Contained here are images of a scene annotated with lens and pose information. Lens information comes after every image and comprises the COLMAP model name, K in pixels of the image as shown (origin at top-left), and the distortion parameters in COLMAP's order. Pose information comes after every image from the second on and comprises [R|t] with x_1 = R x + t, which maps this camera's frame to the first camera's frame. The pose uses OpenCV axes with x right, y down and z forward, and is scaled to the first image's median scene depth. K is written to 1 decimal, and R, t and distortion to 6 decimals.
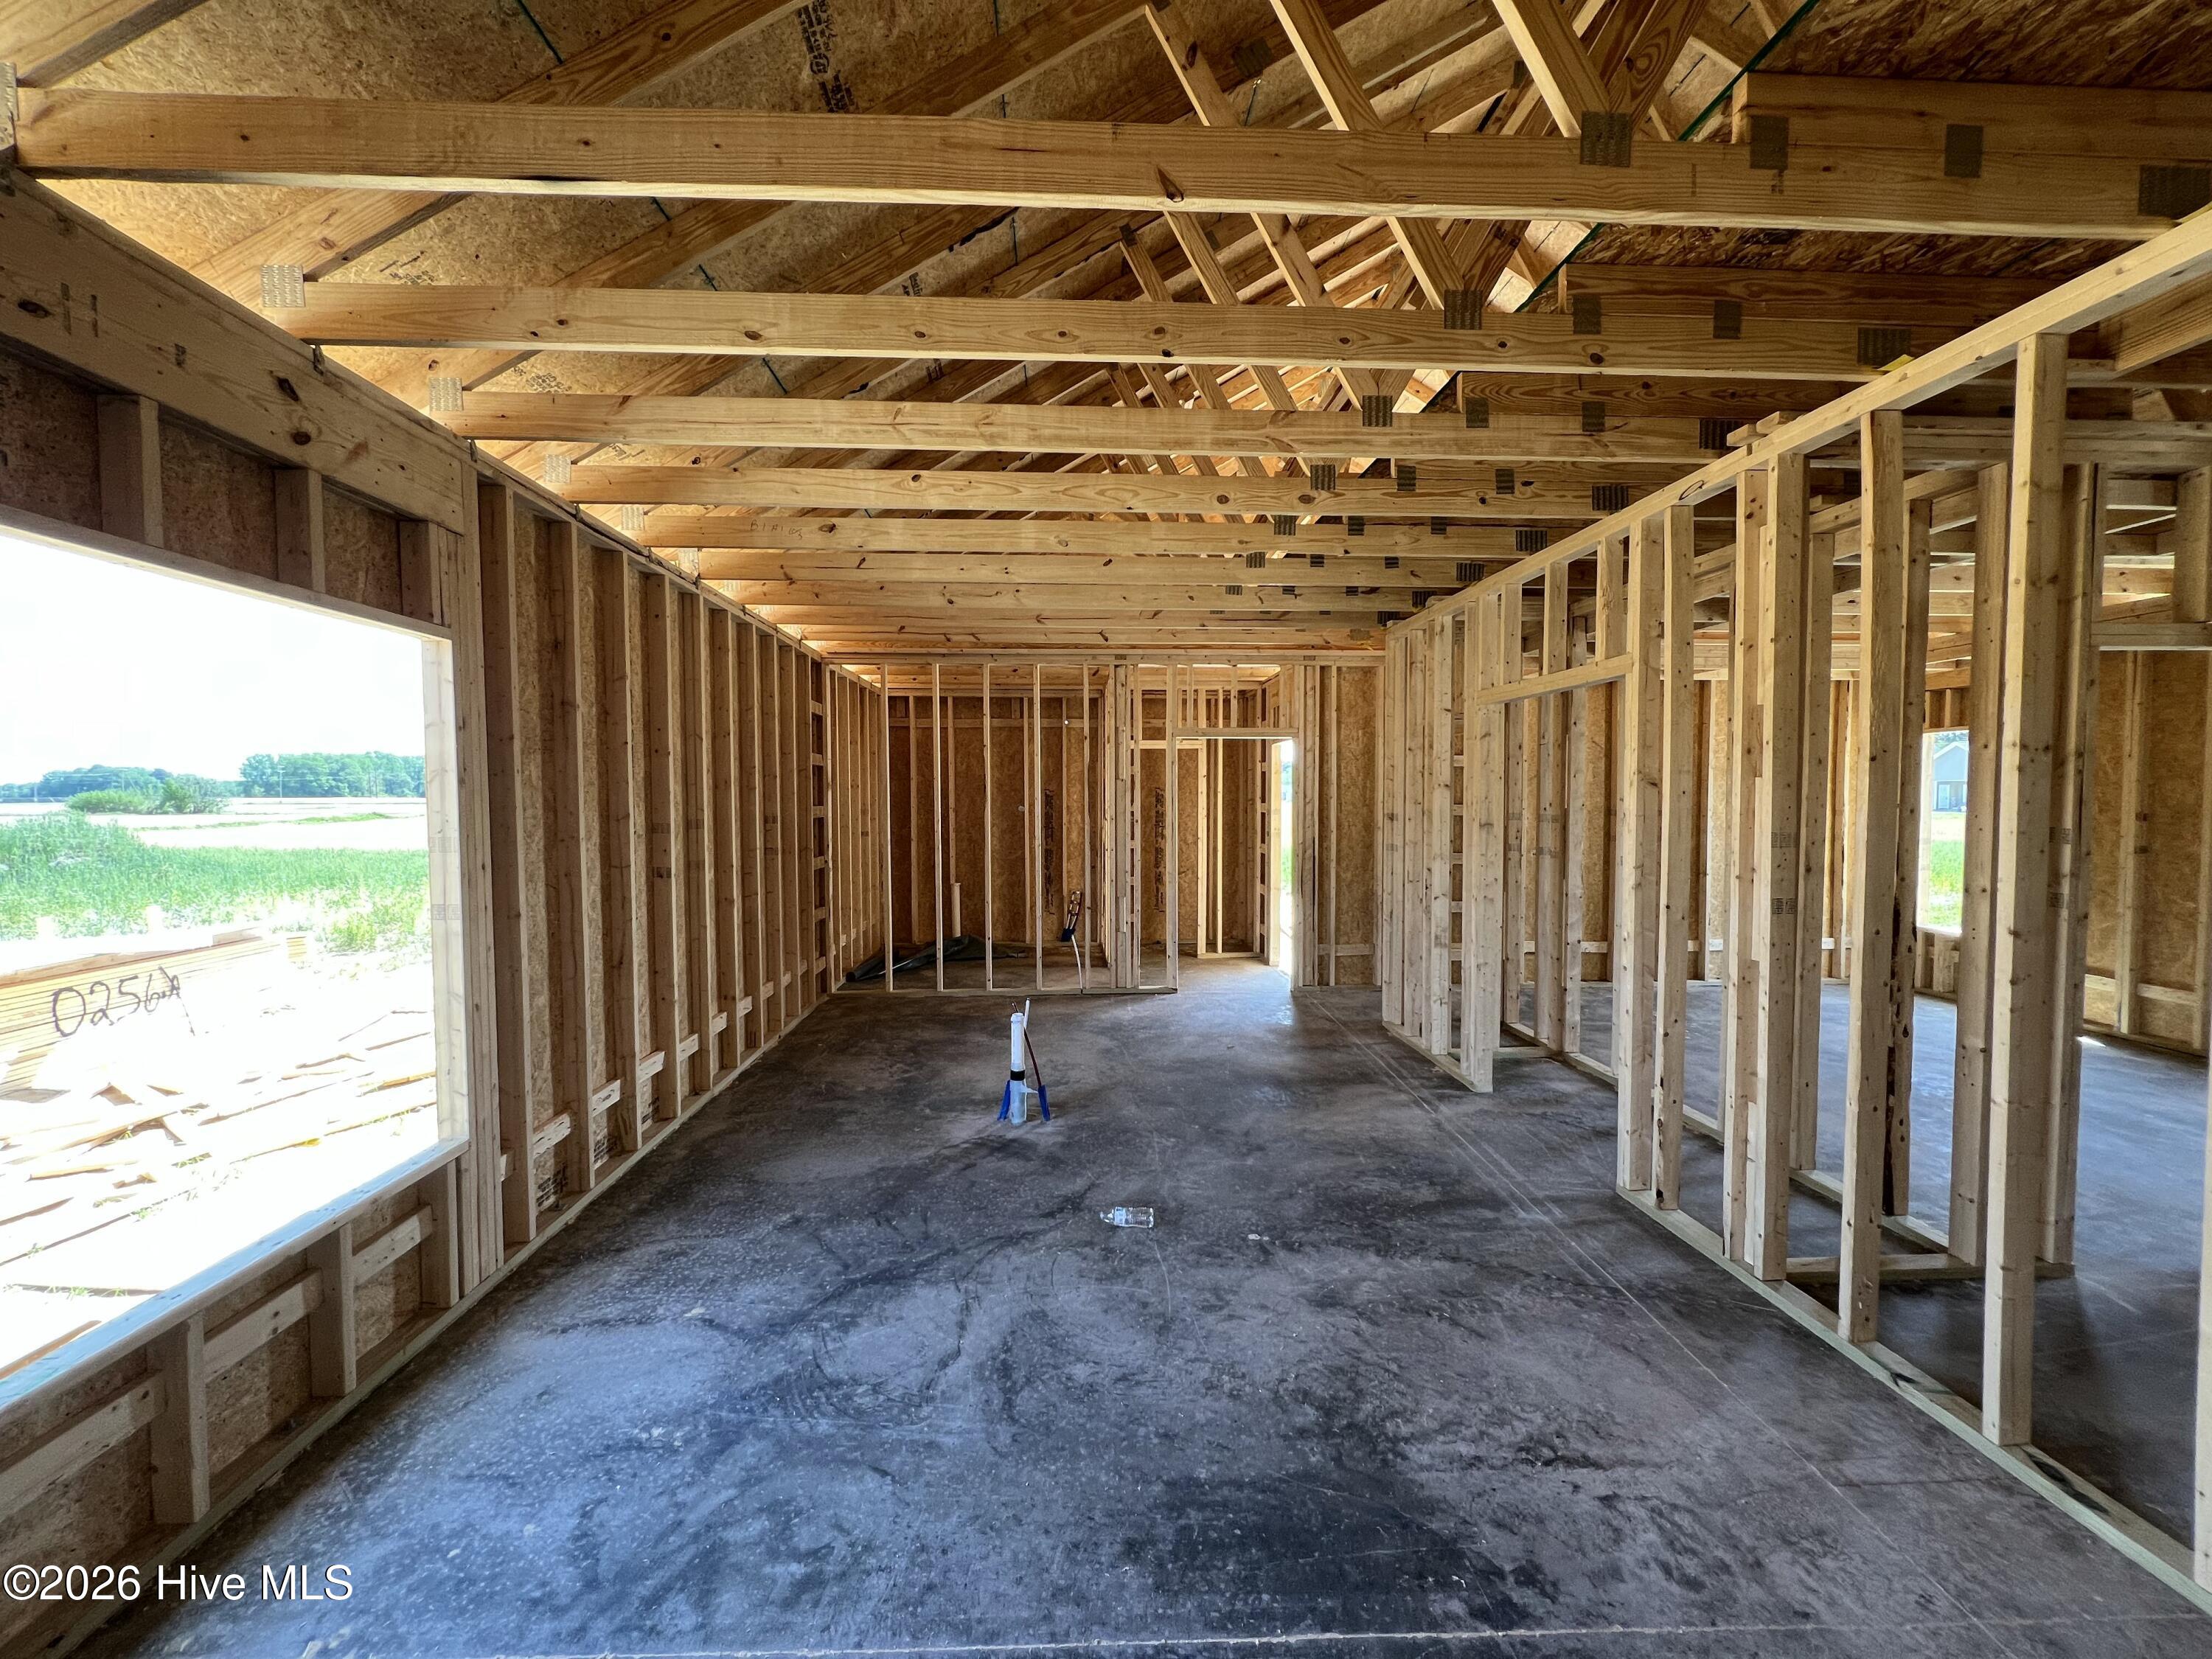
lens RADIAL K [[878.7, 0, 1103.2], [0, 878.7, 833.1], [0, 0, 1]] dist [-0.001132, -0.000508]
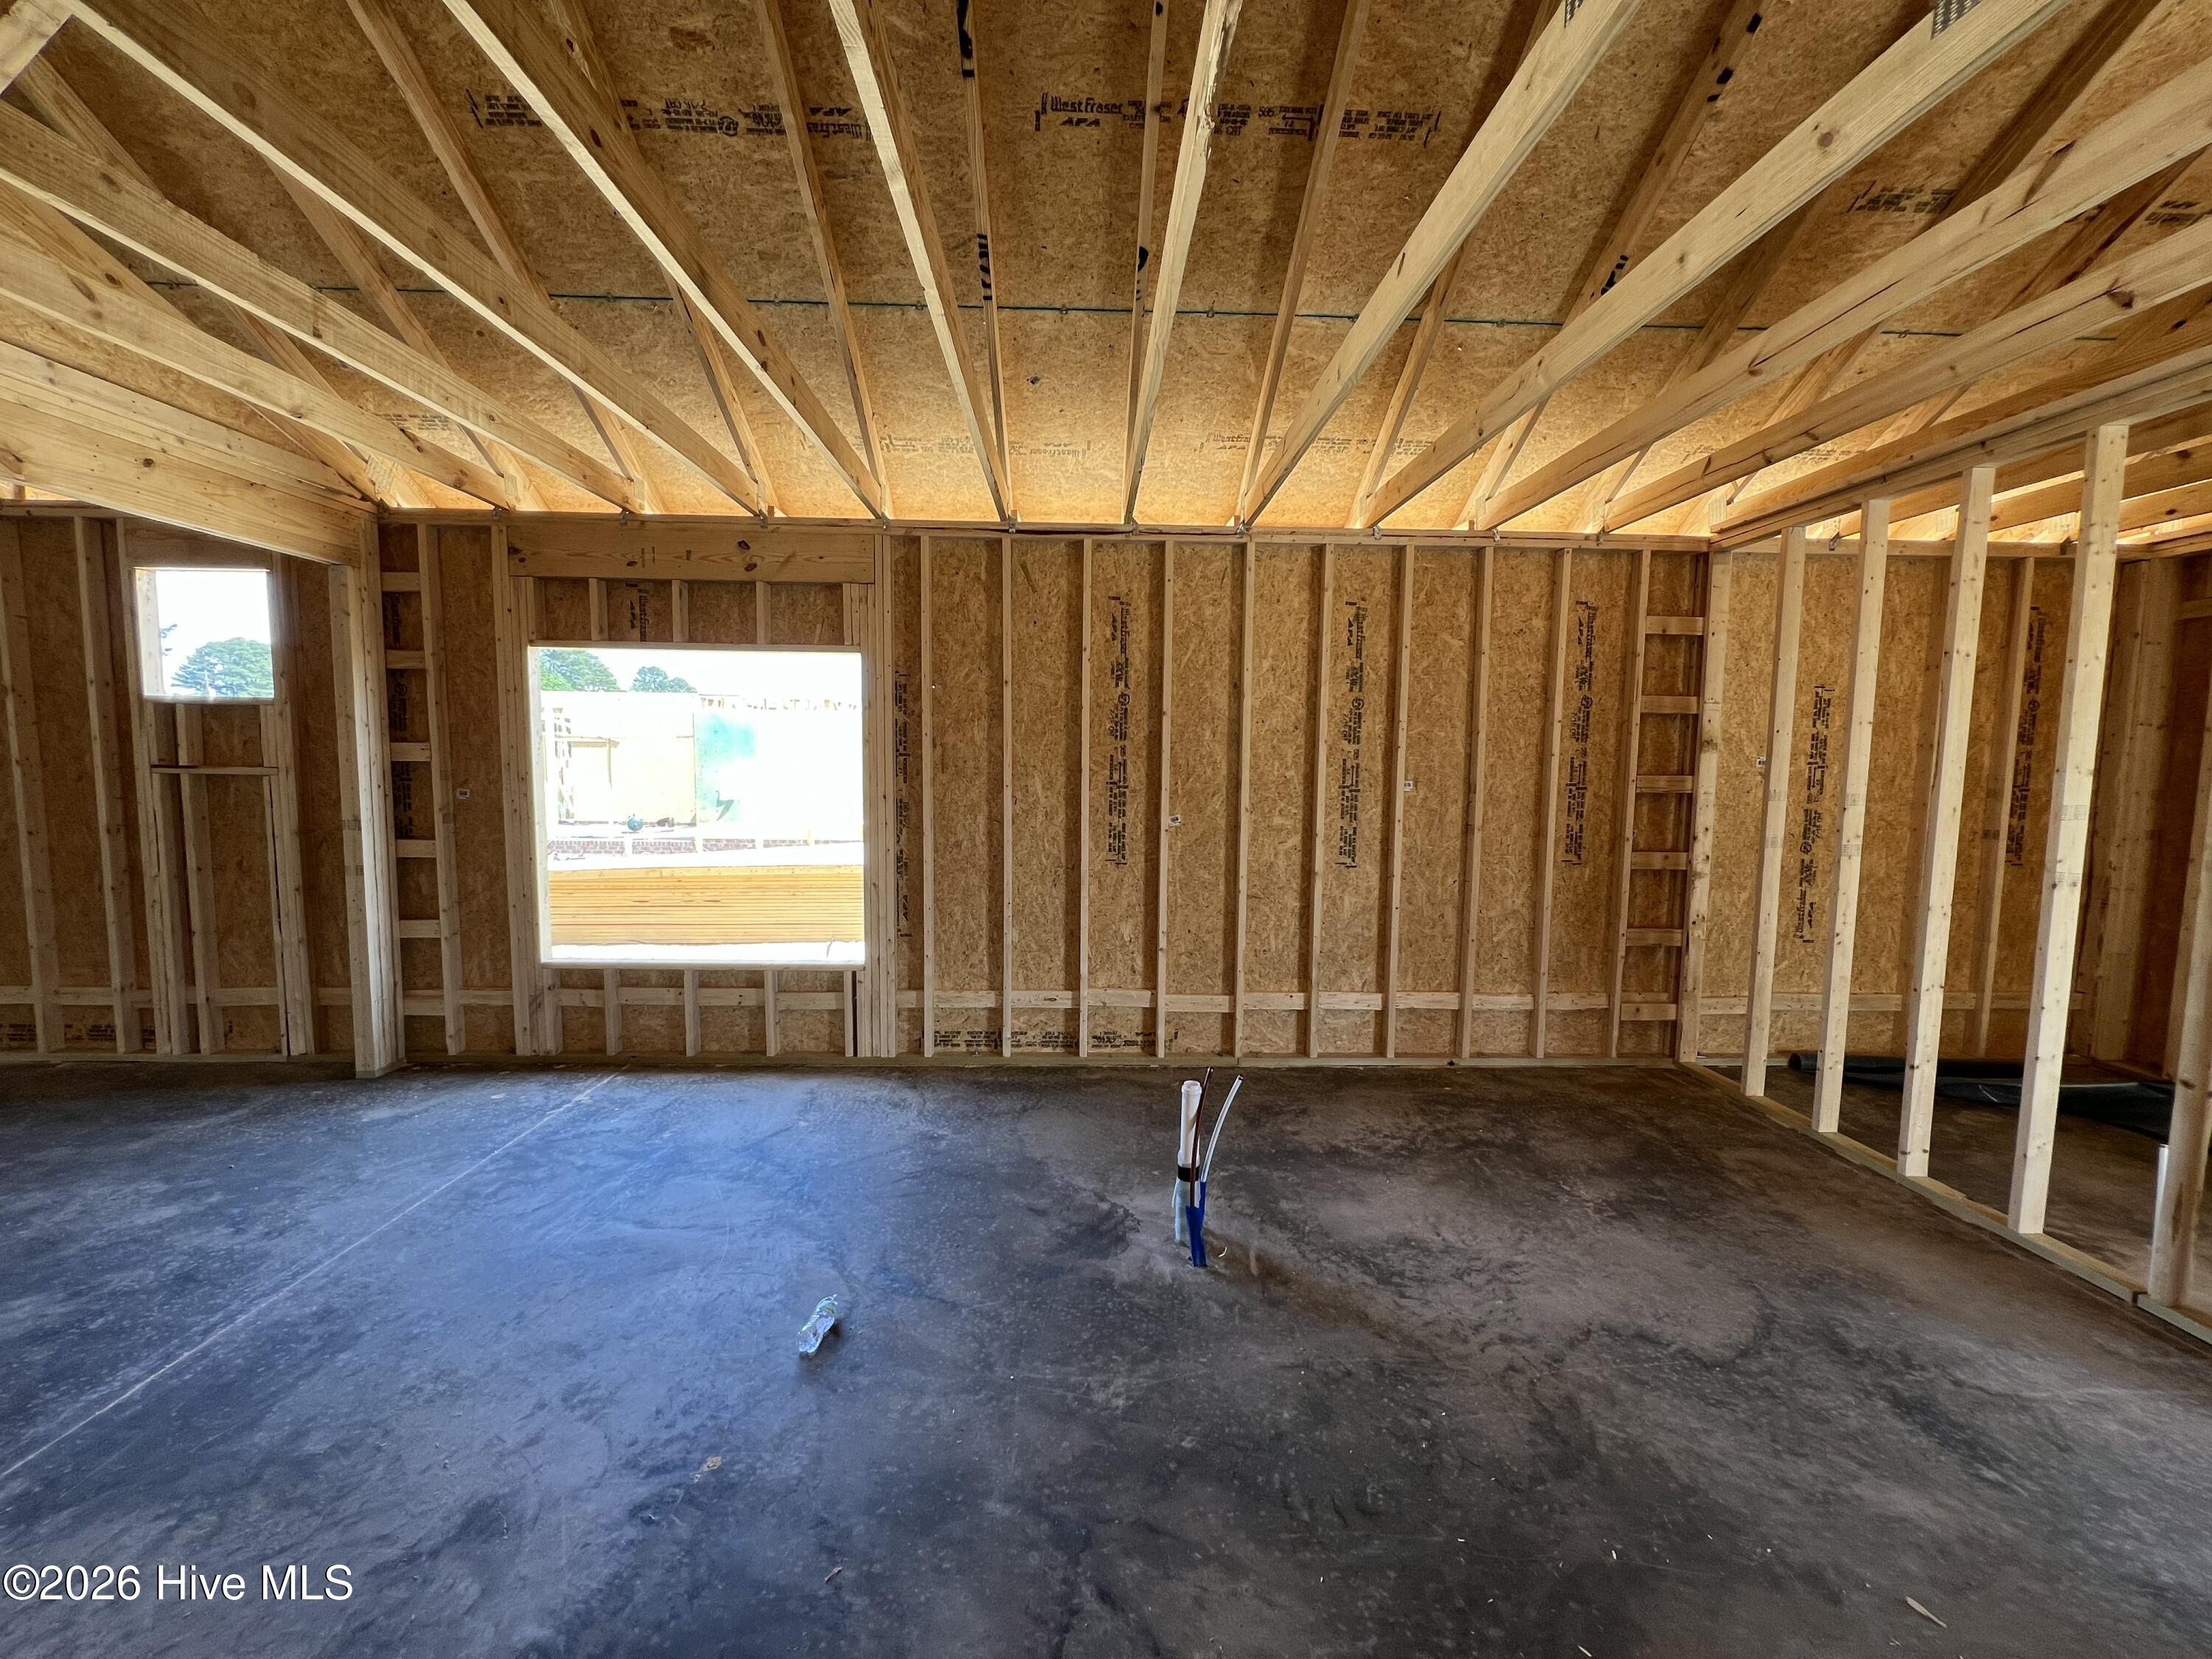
lens RADIAL K [[878.7, 0, 1103.2], [0, 878.7, 833.1], [0, 0, 1]] dist [-0.001132, -0.000508]
pose [[-0.019718, 0.085768, -0.996120, 0.785645], [-0.054217, 0.994756, 0.086724, -0.049739], [0.998334, 0.055717, -0.014965, 1.334681]]
